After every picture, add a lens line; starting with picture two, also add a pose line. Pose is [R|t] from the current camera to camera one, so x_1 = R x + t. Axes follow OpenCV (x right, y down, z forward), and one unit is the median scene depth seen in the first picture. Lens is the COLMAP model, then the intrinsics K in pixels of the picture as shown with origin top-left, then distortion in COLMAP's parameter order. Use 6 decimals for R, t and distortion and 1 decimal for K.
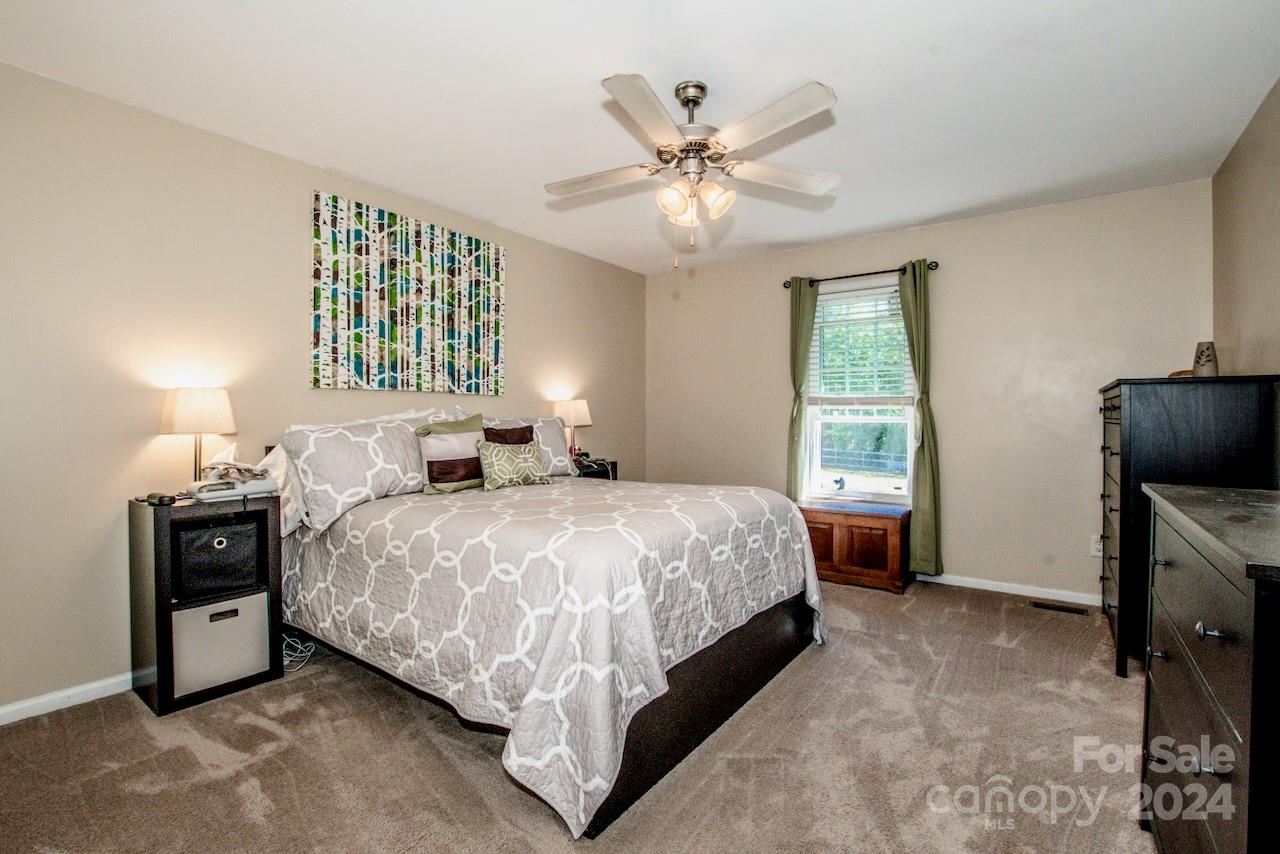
lens RADIAL K [[589.0, 0, 658.5], [0, 589.0, 421.5], [0, 0, 1]] dist [-0.031663, 0.000647]
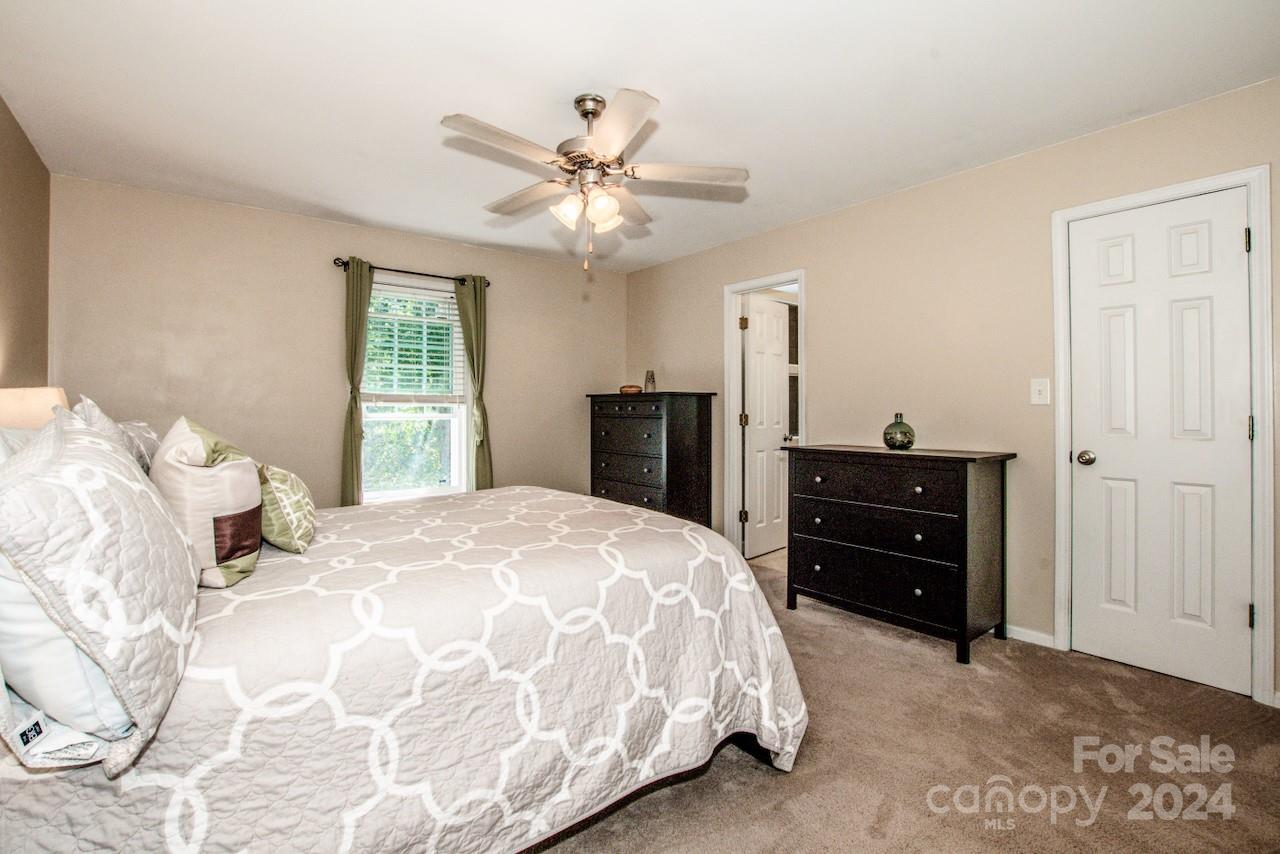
lens RADIAL K [[580.6, 0, 641.2], [0, 580.6, 407.0], [0, 0, 1]] dist [0.001033, 0.000089]
pose [[0.281929, 0.003408, 0.959429, -0.813373], [0.007095, 0.999959, -0.005637, -0.020266], [-0.959409, 0.008396, 0.281893, 0.571041]]
